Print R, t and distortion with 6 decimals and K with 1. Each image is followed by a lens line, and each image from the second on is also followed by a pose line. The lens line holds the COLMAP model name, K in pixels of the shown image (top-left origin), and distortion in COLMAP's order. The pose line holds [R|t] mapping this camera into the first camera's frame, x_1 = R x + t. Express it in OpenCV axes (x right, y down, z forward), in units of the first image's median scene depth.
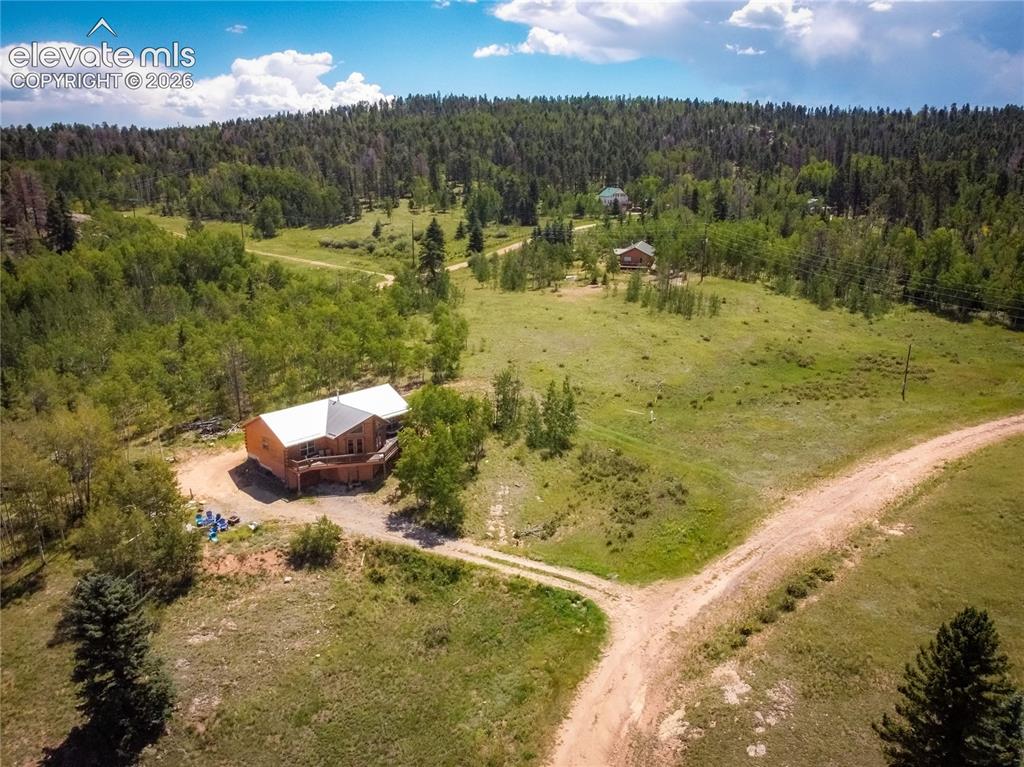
lens RADIAL K [[762.3, 0, 509.2], [0, 762.3, 376.7], [0, 0, 1]] dist [0.006974, -0.006744]
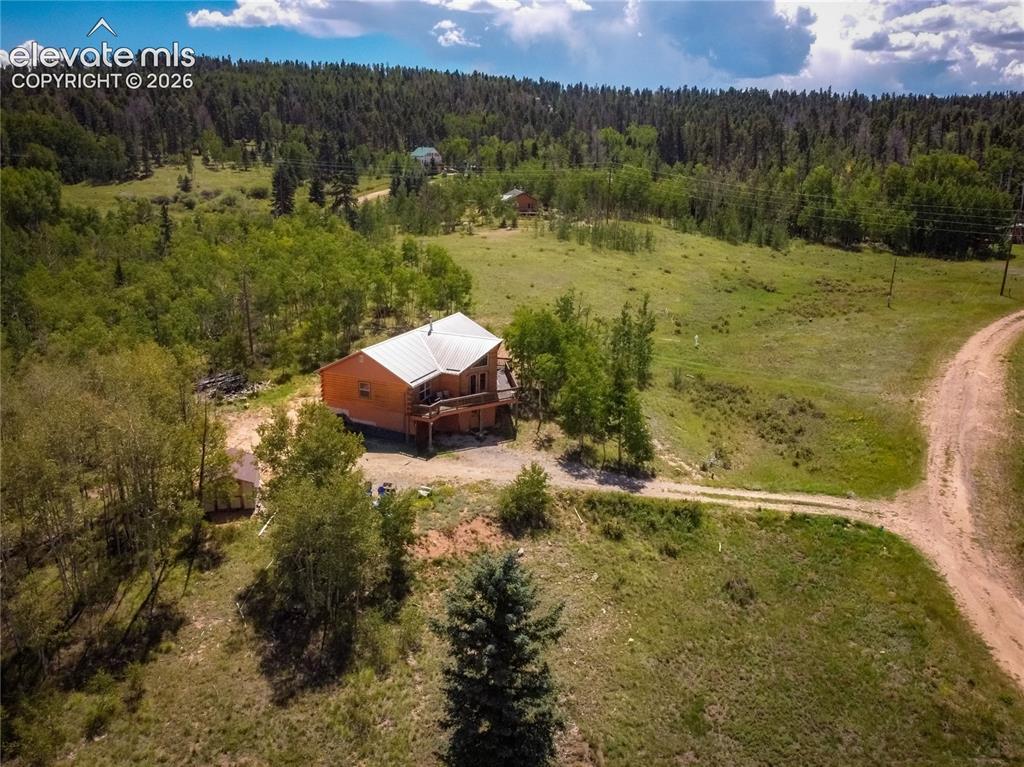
lens RADIAL K [[754.6, 0, 512.2], [0, 754.6, 393.1], [0, 0, 1]] dist [0.001430, -0.009364]
pose [[0.944893, -0.085169, 0.316108, -0.420067], [0.070013, 0.995799, 0.059019, 0.059067], [-0.319807, -0.033635, 0.946886, 0.267246]]
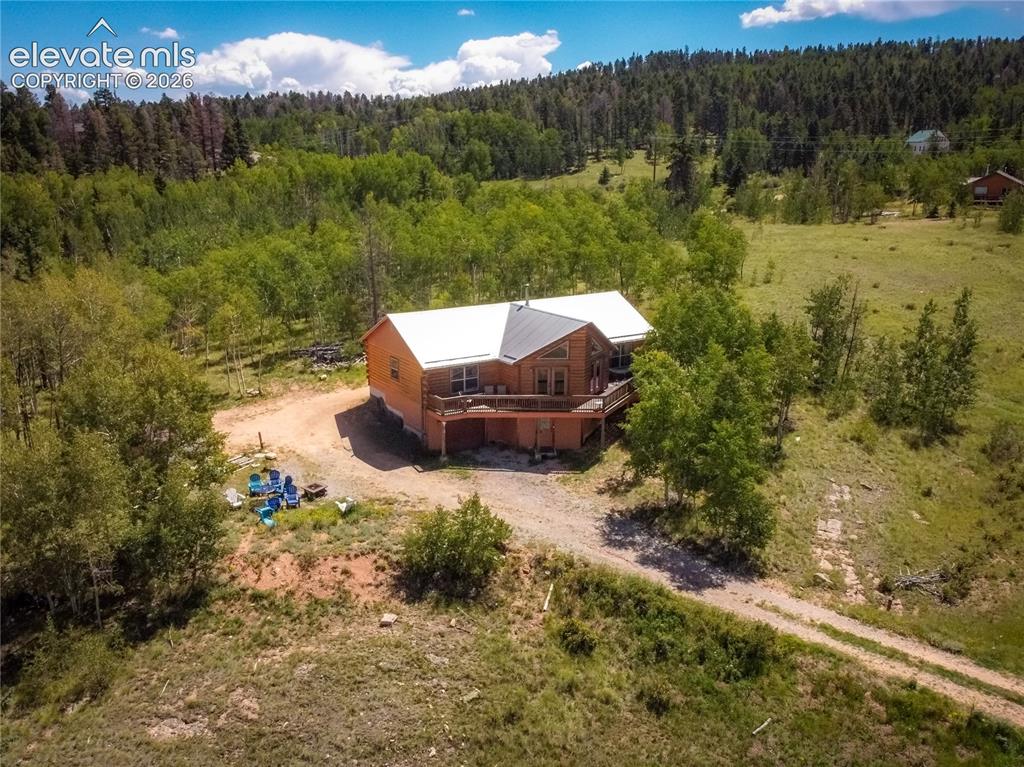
lens RADIAL K [[859.8, 0, 487.9], [0, 859.8, 412.8], [0, 0, 1]] dist [-0.002410, -0.018502]
pose [[0.956154, 0.066230, -0.285277, -0.073035], [-0.058943, 0.997680, 0.034063, 0.095978], [0.286871, -0.015754, 0.957840, 0.420134]]
